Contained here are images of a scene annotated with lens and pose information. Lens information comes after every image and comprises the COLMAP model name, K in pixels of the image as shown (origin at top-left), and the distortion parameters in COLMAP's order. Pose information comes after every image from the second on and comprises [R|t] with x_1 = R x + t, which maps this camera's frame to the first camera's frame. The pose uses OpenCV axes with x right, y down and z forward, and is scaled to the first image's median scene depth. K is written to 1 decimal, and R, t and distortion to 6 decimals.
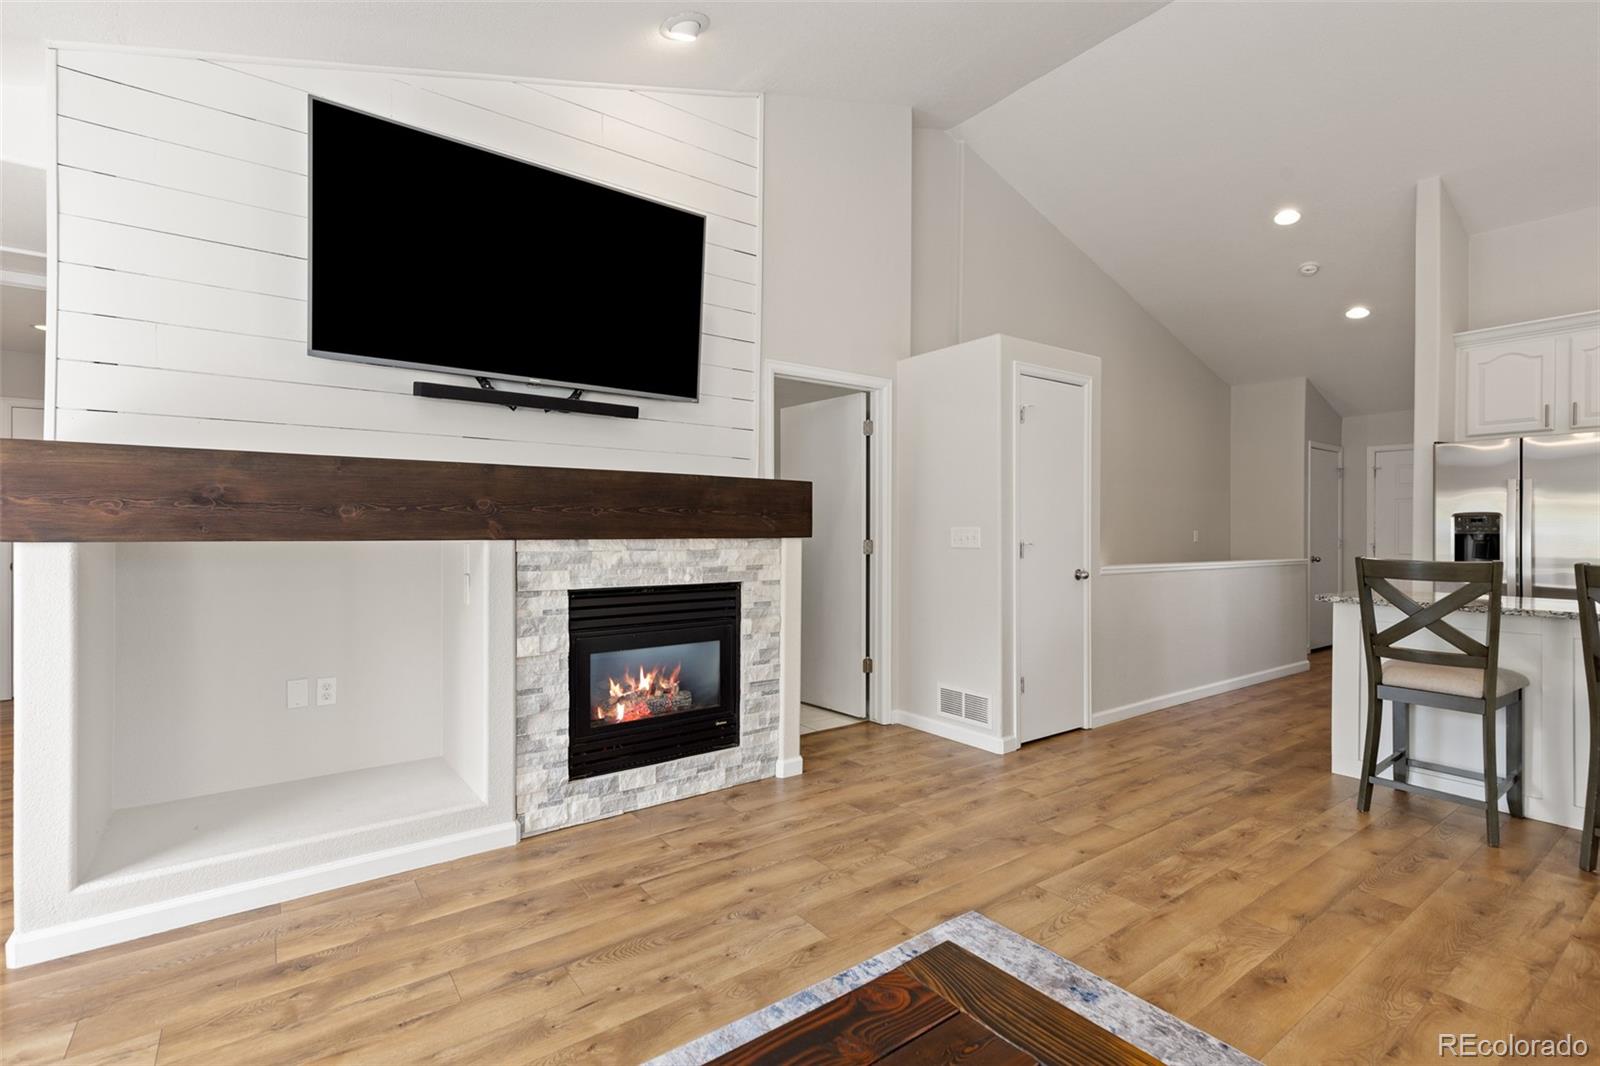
lens RADIAL K [[729.0, 0, 793.0], [0, 729.0, 530.6], [0, 0, 1]] dist [0.009346, -0.001712]
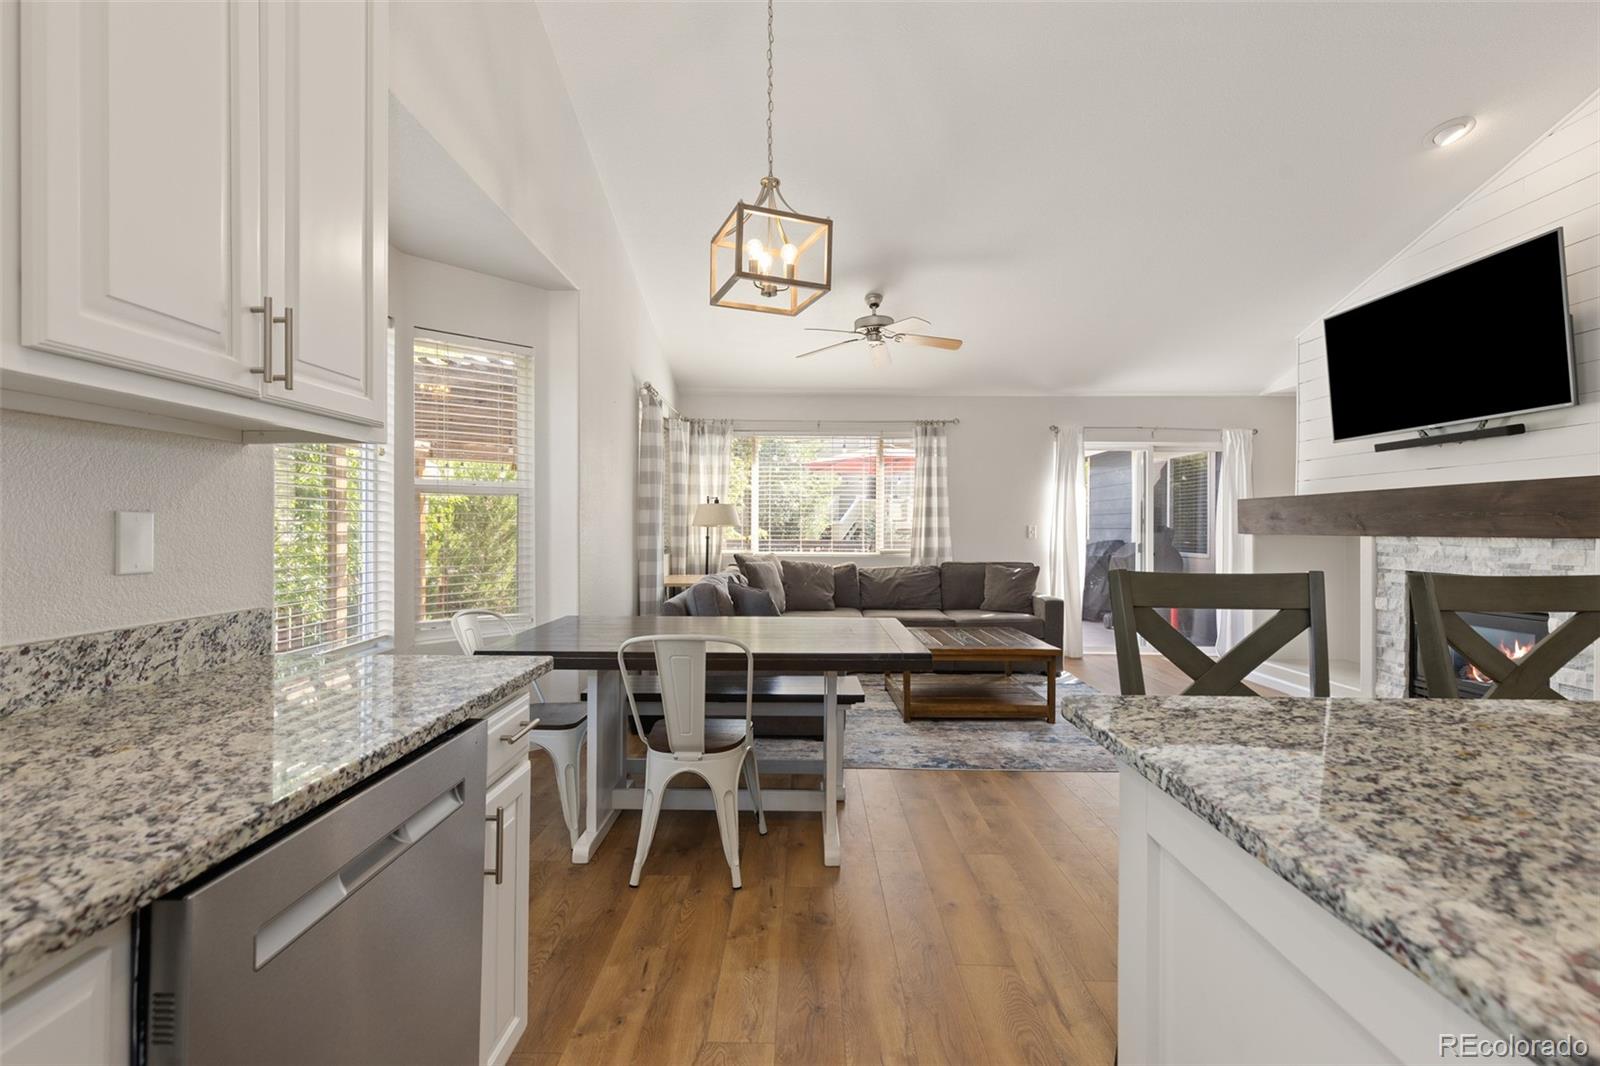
lens RADIAL K [[729.0, 0, 792.3], [0, 729.0, 526.6], [0, 0, 1]] dist [0.009346, -0.001712]
pose [[-0.603425, -0.010337, -0.797353, 1.497036], [-0.010749, 0.999931, -0.004829, 0.011557], [0.797347, 0.005657, -0.603494, 0.838616]]
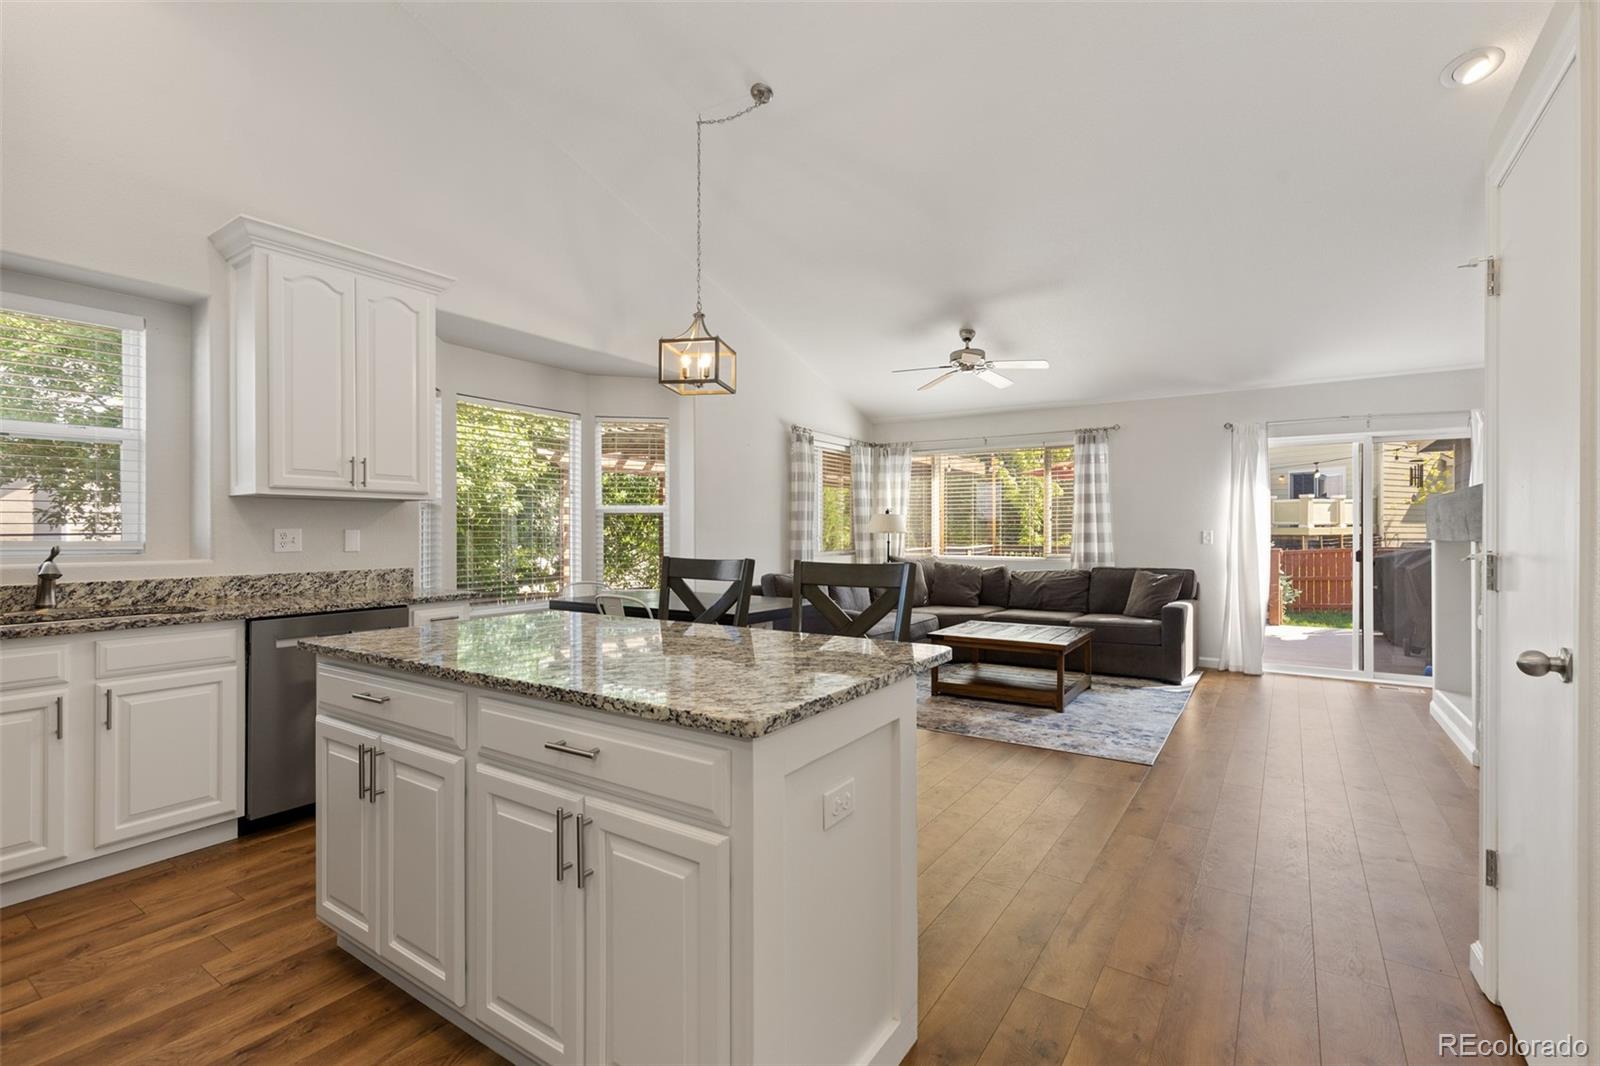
lens RADIAL K [[729.0, 0, 794.6], [0, 729.0, 529.0], [0, 0, 1]] dist [0.009346, -0.001712]
pose [[-0.941142, -0.008270, -0.337912, 1.119251], [-0.006802, 0.999962, -0.005530, 0.005667], [0.337944, -0.002906, -0.941162, 1.634073]]
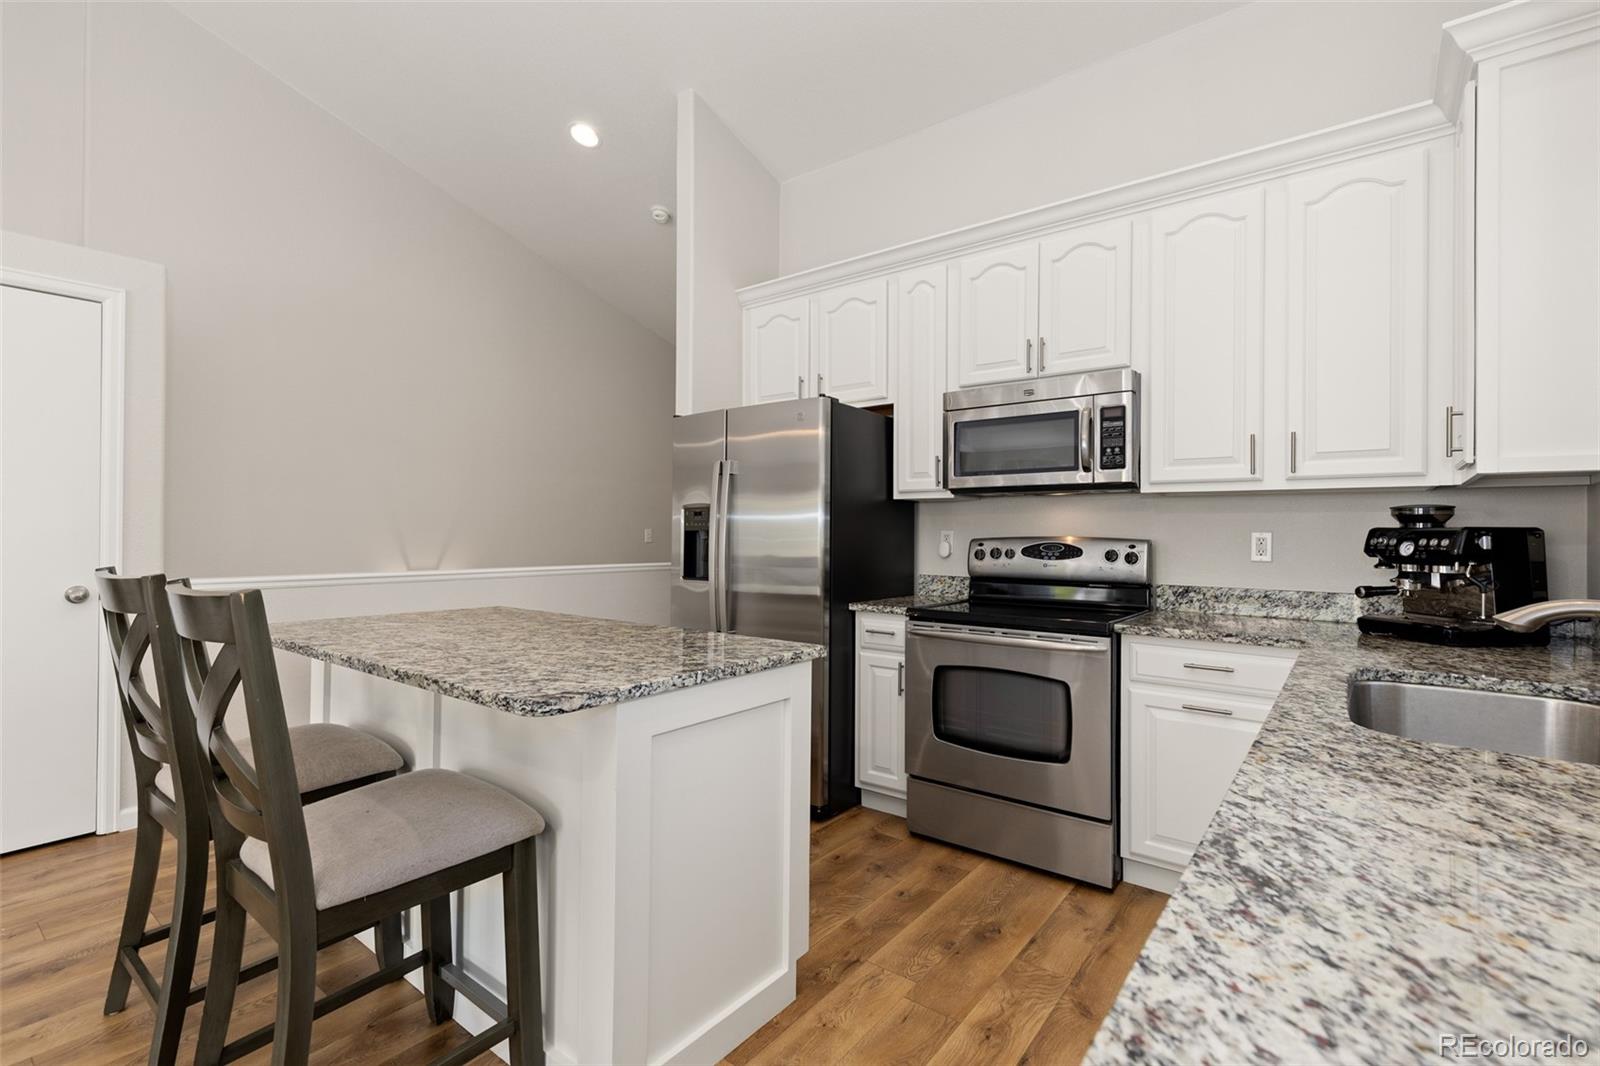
lens RADIAL K [[729.0, 0, 783.3], [0, 729.0, 528.2], [0, 0, 1]] dist [0.009346, -0.001712]
pose [[0.962351, 0.000189, 0.271810, 1.110202], [0.000601, 0.999996, -0.002822, 0.005175], [-0.271809, 0.002879, 0.962347, 0.297404]]
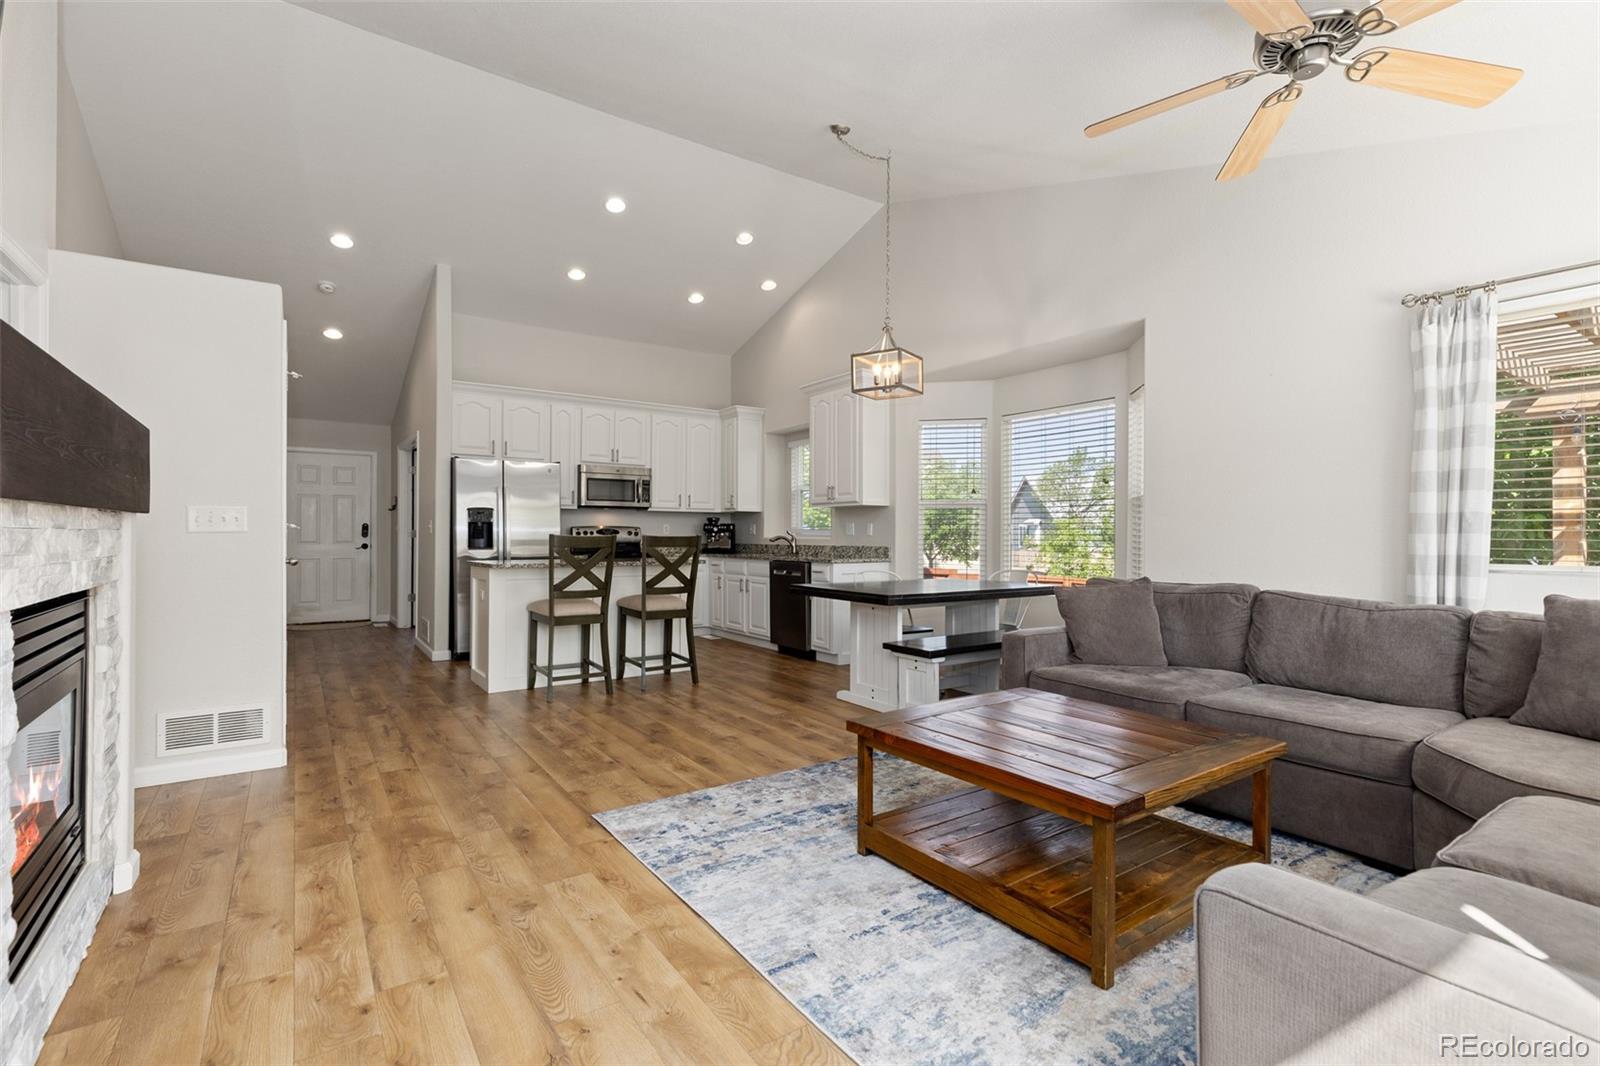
lens RADIAL K [[729.0, 0, 787.5], [0, 729.0, 526.0], [0, 0, 1]] dist [0.009346, -0.001712]
pose [[0.037158, 0.006071, 0.999291, -0.707769], [-0.003903, 0.999975, -0.005931, 0.026076], [-0.999302, -0.003680, 0.037180, 0.448913]]
